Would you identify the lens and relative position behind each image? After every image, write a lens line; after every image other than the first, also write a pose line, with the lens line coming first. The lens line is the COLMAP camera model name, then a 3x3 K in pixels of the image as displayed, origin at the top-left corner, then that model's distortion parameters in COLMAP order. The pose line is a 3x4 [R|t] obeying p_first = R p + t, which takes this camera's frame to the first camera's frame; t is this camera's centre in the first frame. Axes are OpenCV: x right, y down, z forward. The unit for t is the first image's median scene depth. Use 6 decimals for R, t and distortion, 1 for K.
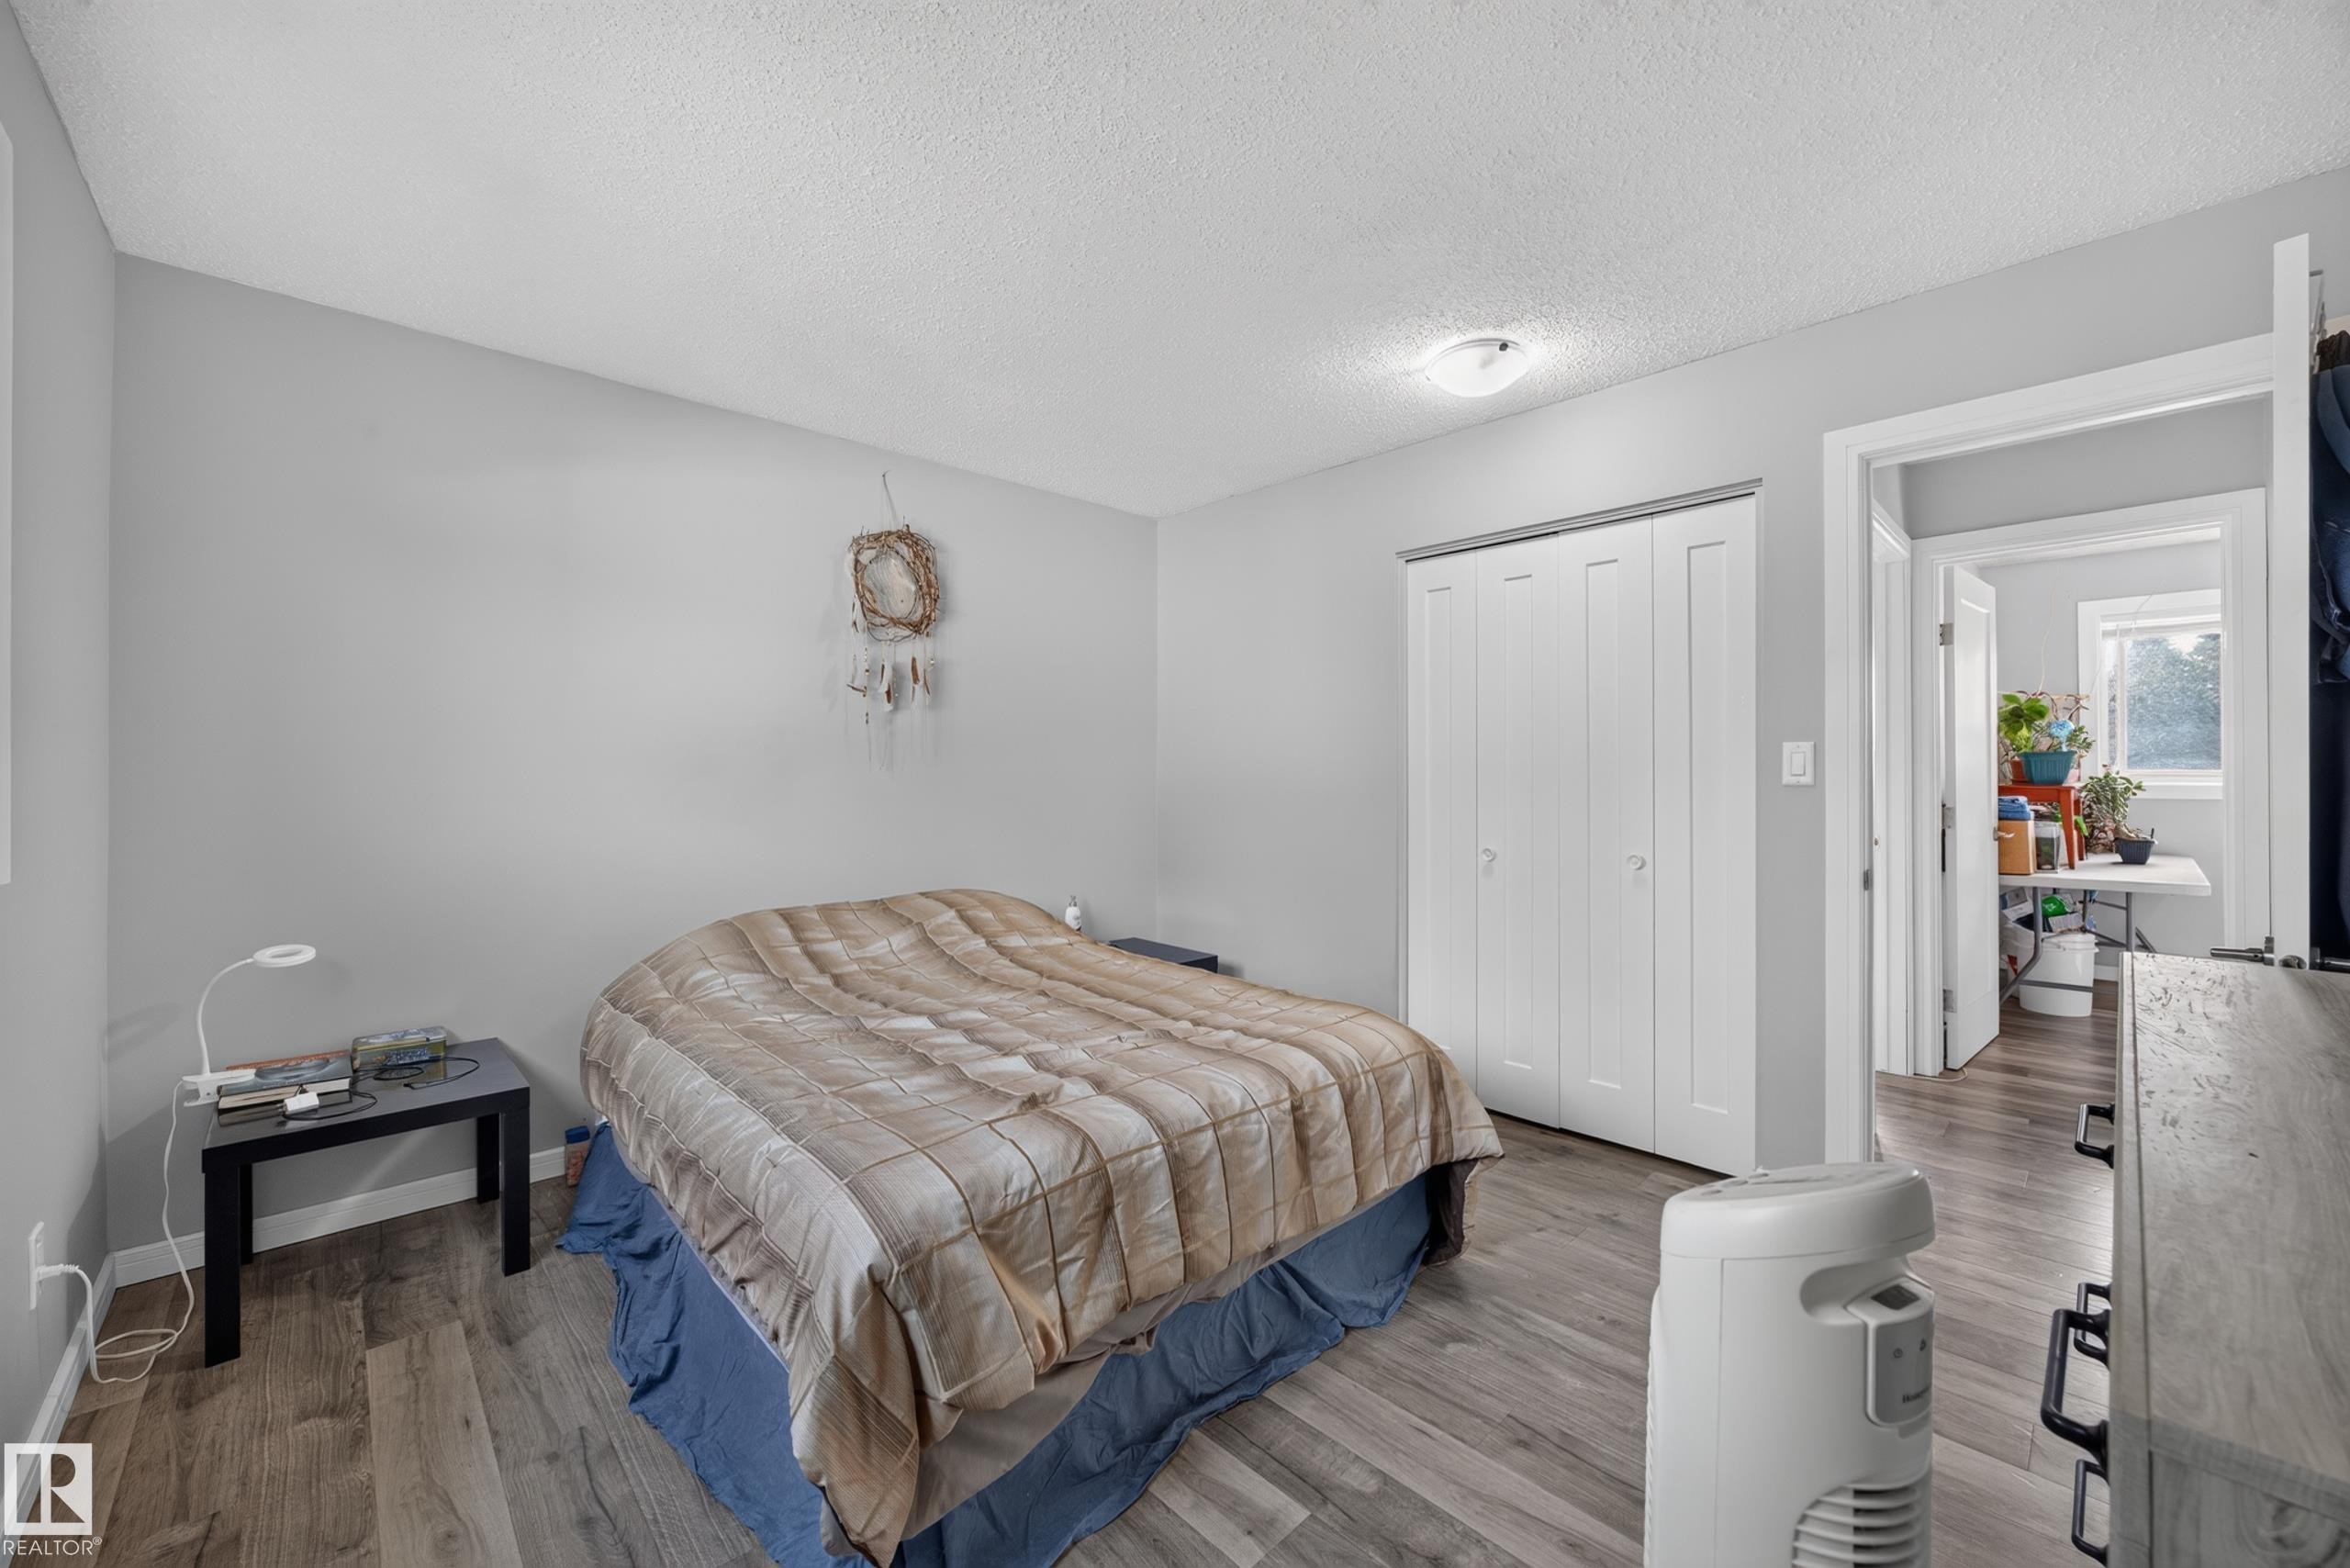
lens RADIAL K [[911.9, 0, 1183.1], [0, 911.9, 776.8], [0, 0, 1]] dist [-0.012765, 0.002992]
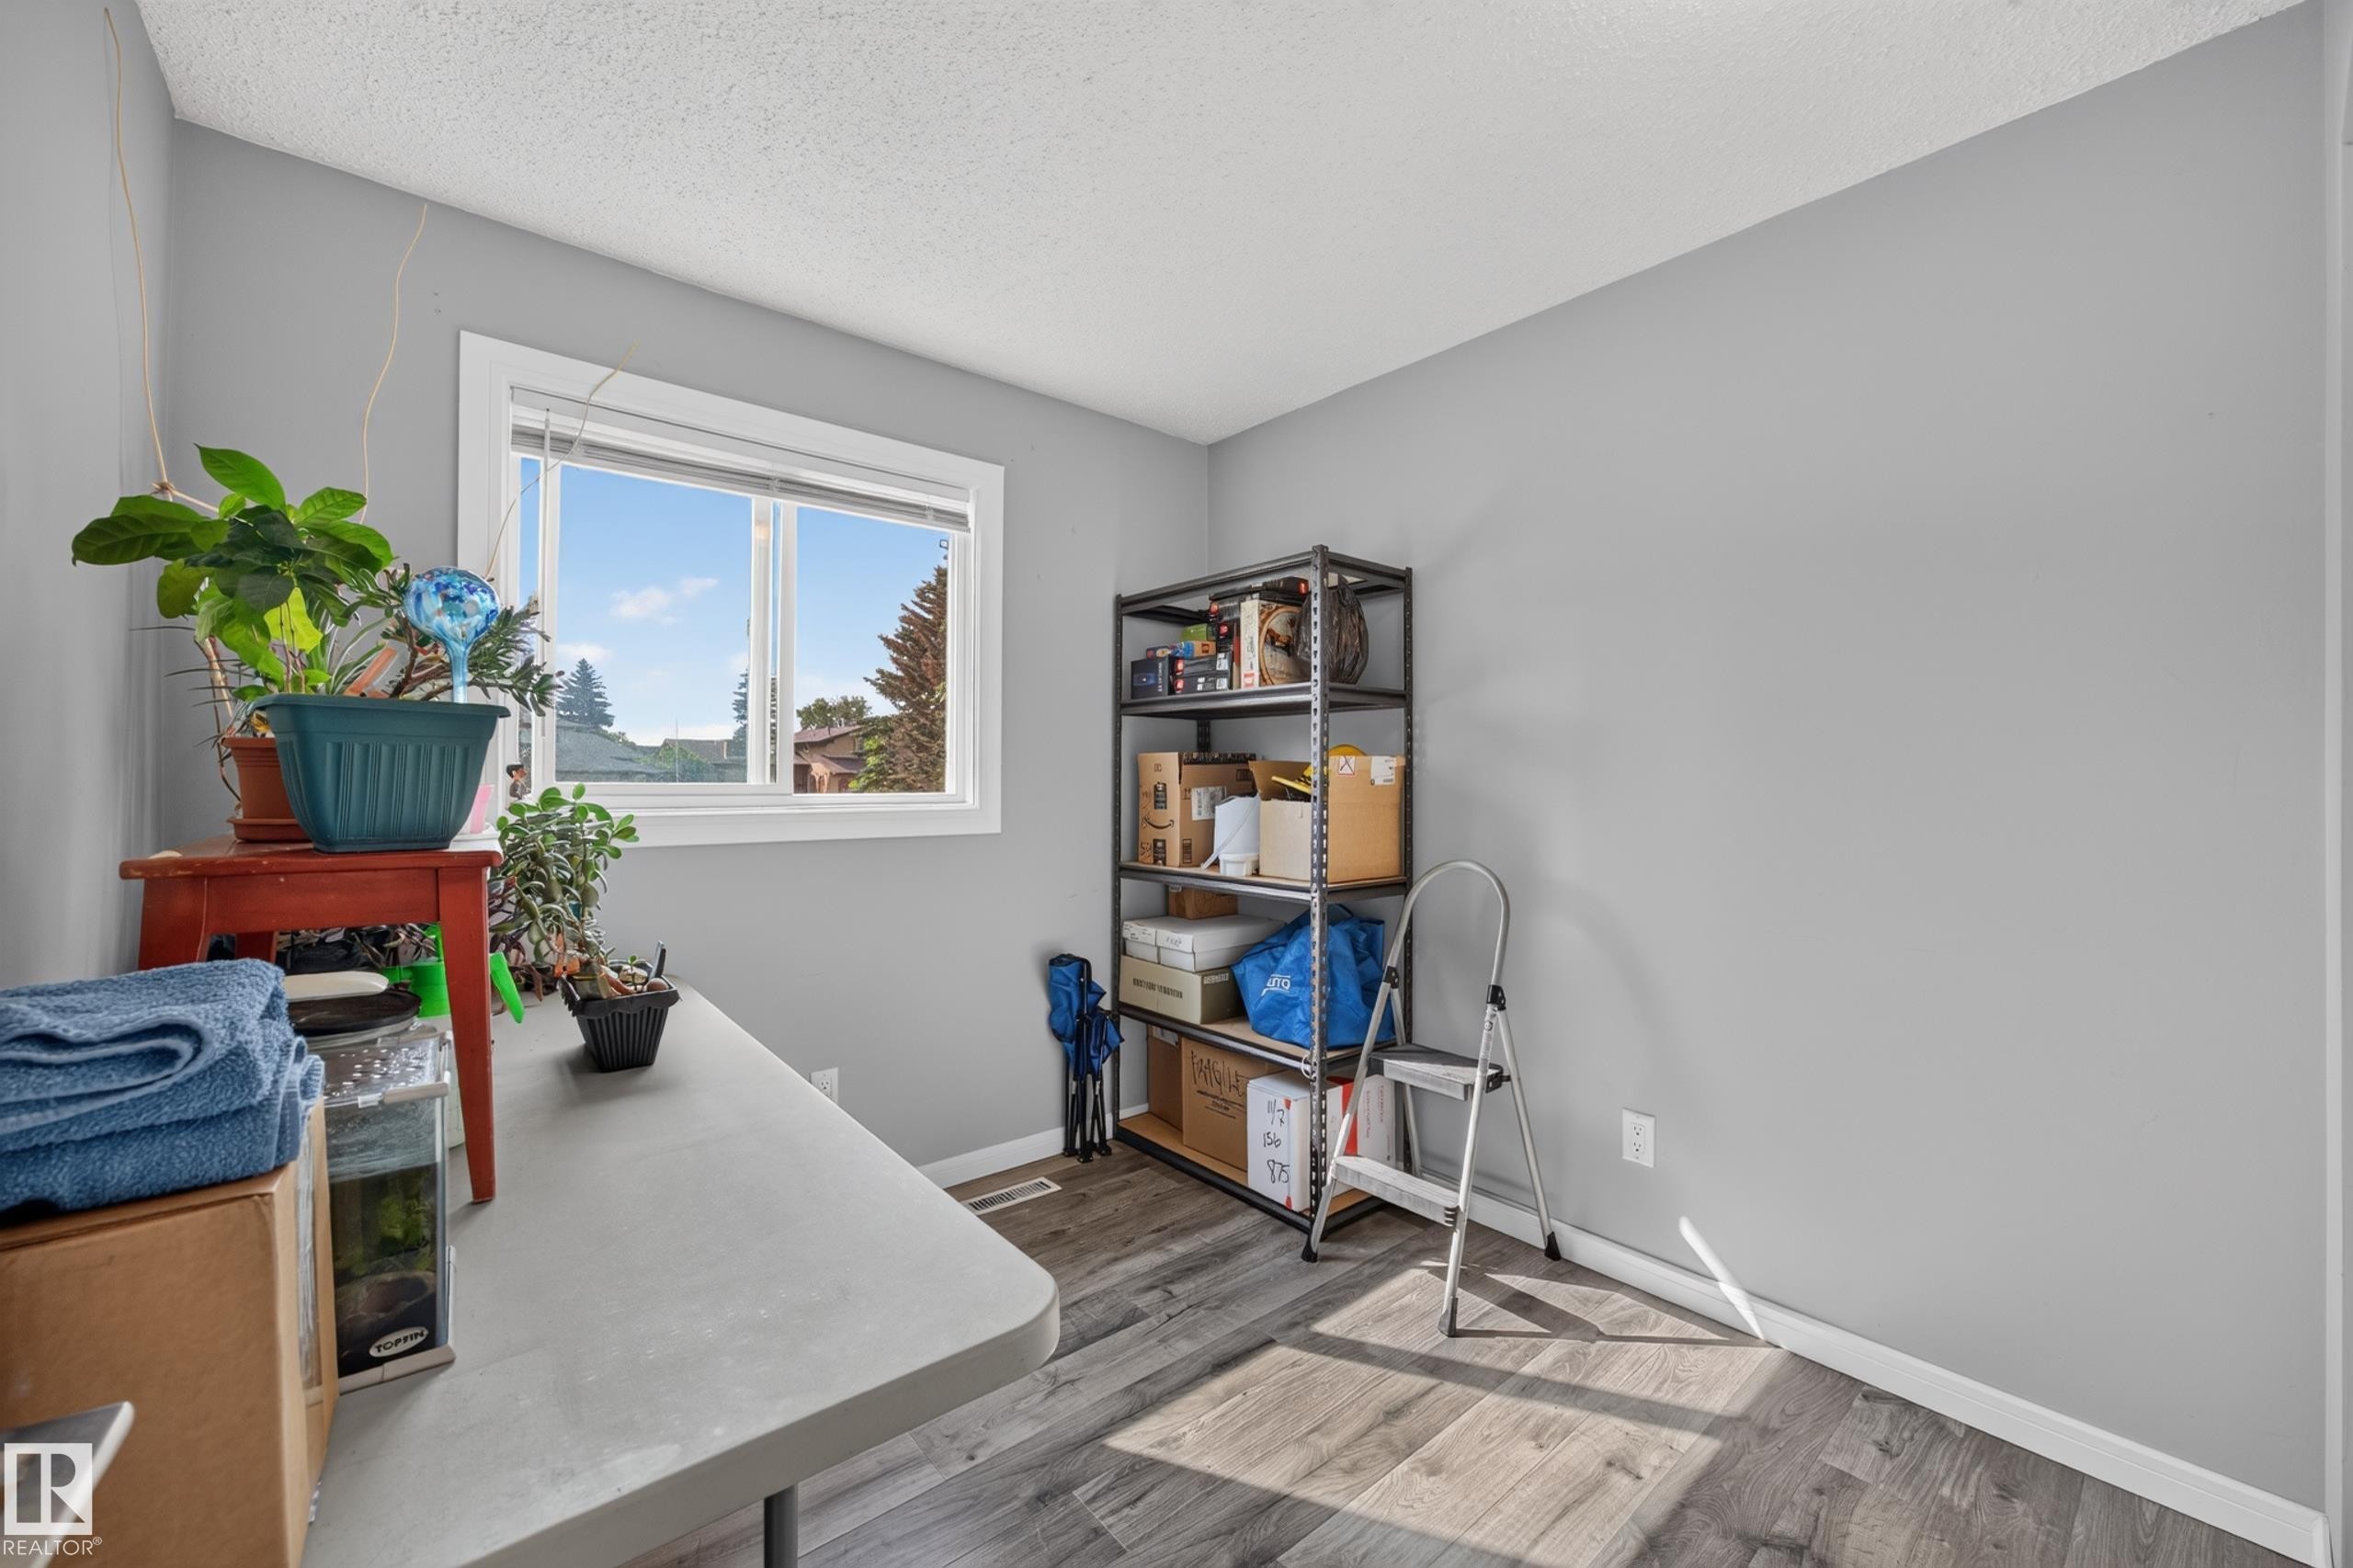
lens RADIAL K [[913.1, 0, 1184.5], [0, 913.1, 783.5], [0, 0, 1]] dist [-0.012765, 0.002992]
pose [[0.067336, 0.004110, 0.997722, 0.712607], [-0.000439, 0.999992, -0.004090, -0.006090], [-0.997730, -0.000163, 0.067338, 0.754022]]
